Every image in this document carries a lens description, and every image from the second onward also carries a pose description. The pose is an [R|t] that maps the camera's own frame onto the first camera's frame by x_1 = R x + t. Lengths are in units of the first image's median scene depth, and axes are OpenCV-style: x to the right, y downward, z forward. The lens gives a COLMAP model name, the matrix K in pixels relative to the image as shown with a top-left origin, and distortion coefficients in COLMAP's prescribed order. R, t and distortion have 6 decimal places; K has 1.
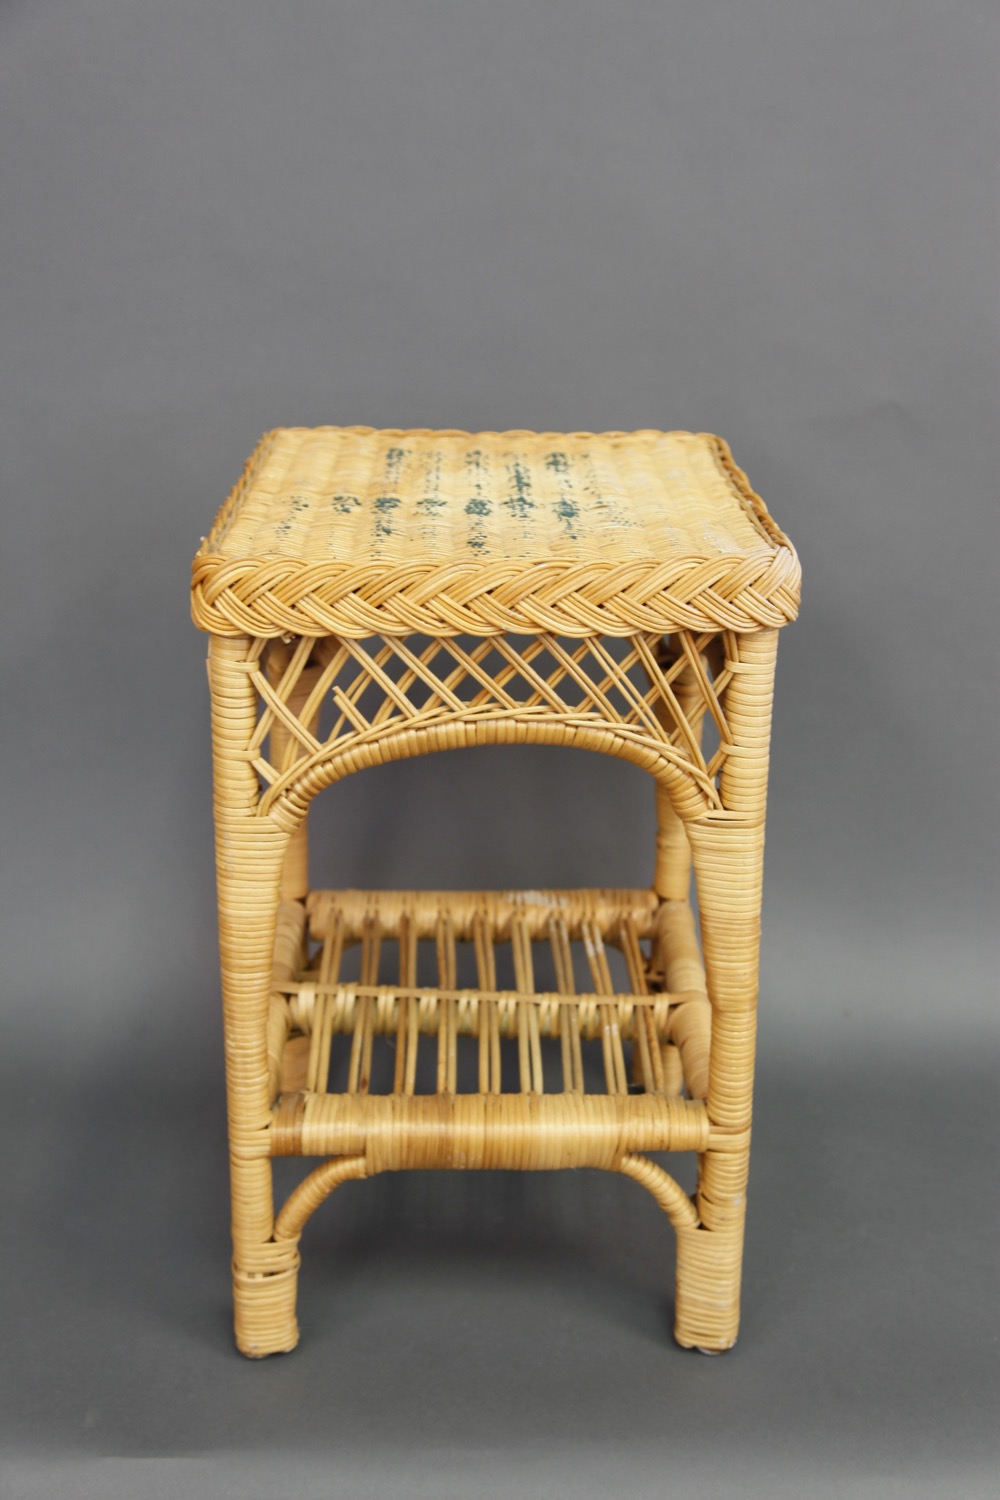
lens RADIAL K [[1675.9, 0, 500.0], [0, 1675.9, 750.0], [0, 0, 1]] dist [0.021759, 0.007073]
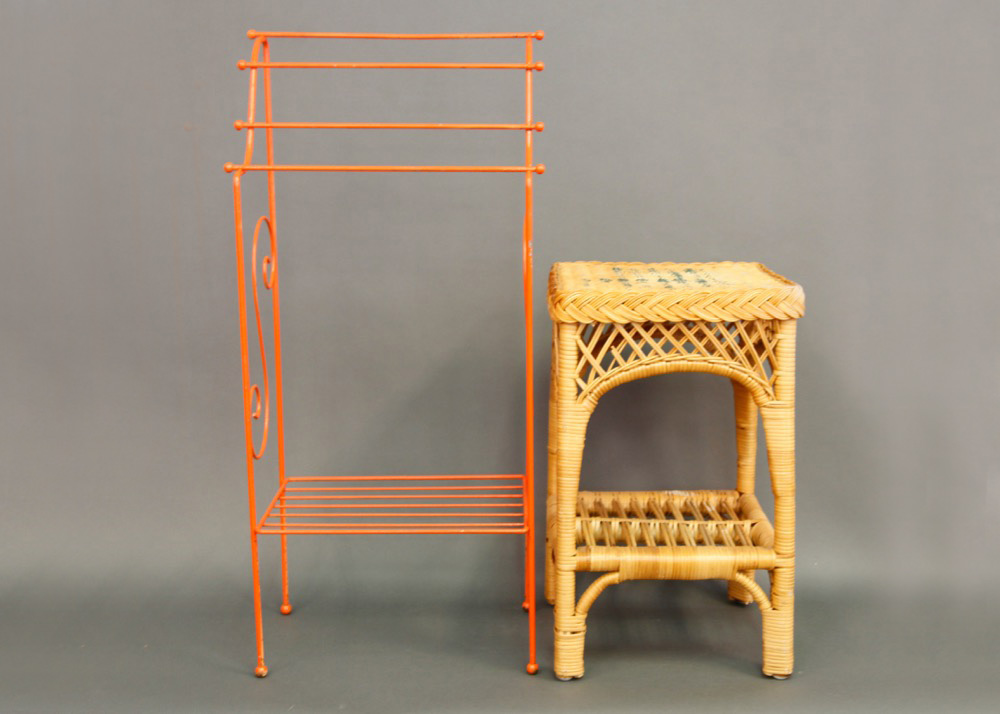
lens RADIAL K [[1366.7, 0, 555.7], [0, 1366.7, 322.5], [0, 0, 1]] dist [0.019490, 0.030678]
pose [[0.999870, -0.010530, 0.012196, -0.197849], [0.013153, 0.970596, -0.240353, 0.388484], [-0.009306, 0.240482, 0.970609, -0.878205]]
